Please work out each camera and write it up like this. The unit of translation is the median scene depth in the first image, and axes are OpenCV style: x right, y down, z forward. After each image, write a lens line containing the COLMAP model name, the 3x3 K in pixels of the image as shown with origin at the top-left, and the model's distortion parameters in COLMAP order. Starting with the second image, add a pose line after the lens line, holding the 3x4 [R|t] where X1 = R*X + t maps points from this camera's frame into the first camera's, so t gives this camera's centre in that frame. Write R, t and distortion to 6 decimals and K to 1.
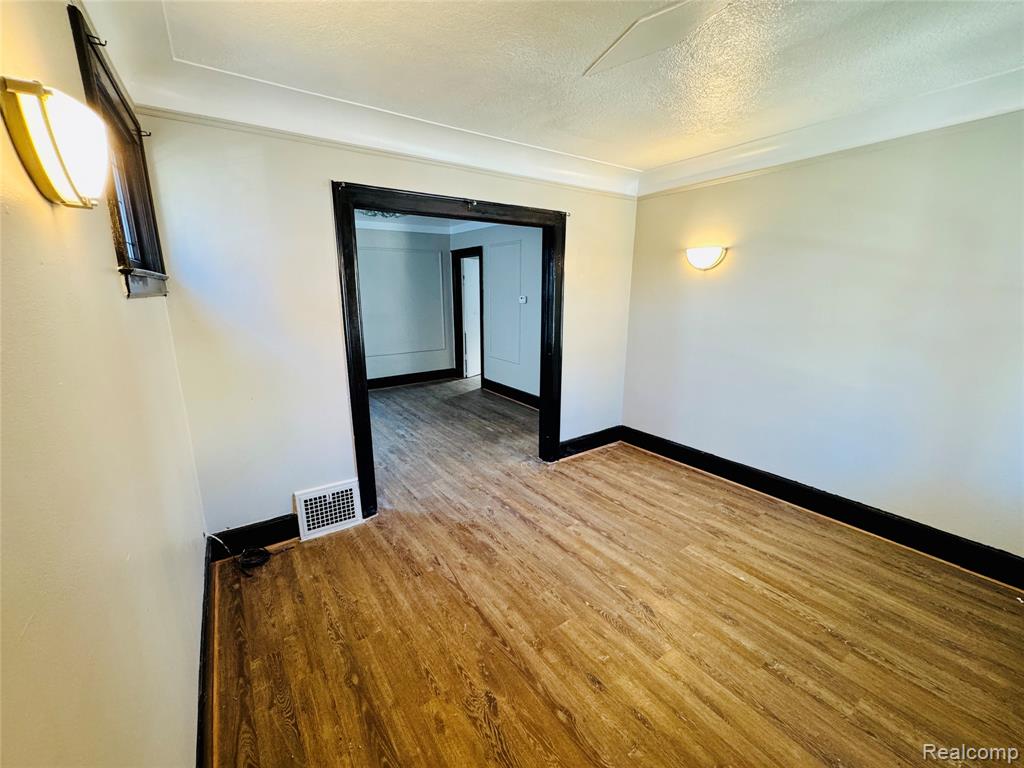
lens RADIAL K [[407.6, 0, 512.1], [0, 407.6, 381.8], [0, 0, 1]] dist [-0.001588, 0.000267]
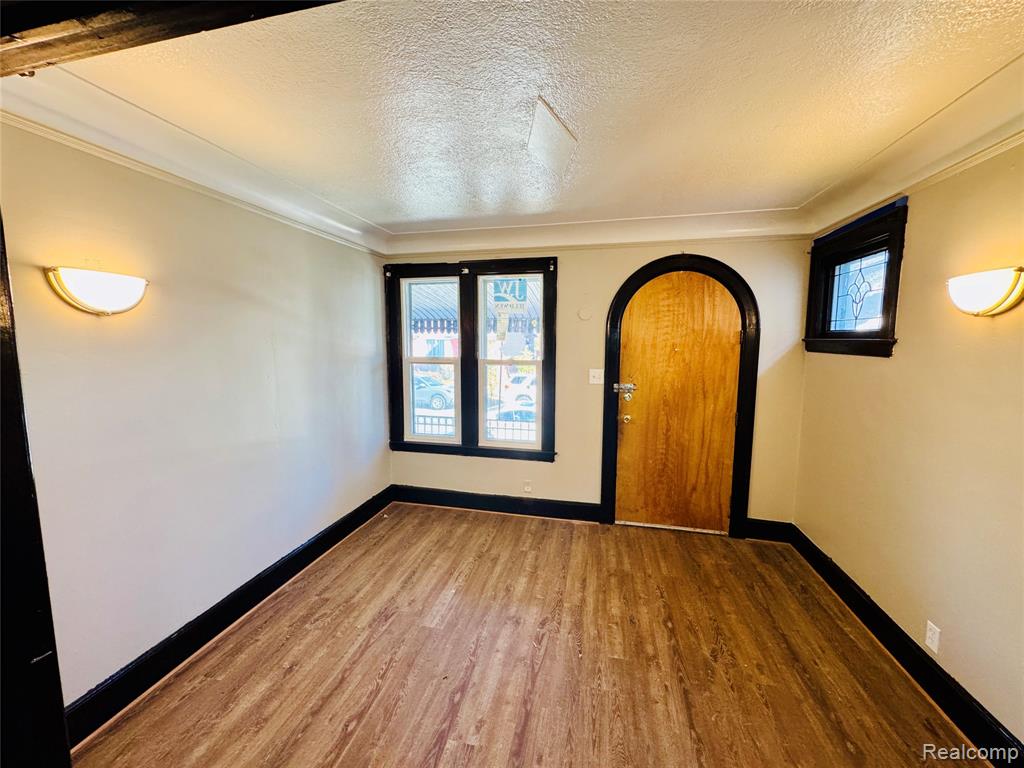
lens RADIAL K [[407.6, 0, 509.9], [0, 407.6, 381.8], [0, 0, 1]] dist [-0.001588, 0.000267]
pose [[-0.666748, -0.079825, 0.740996, -0.390742], [0.162892, 0.954601, 0.249406, -0.383935], [-0.727265, 0.286993, -0.623475, 1.545467]]
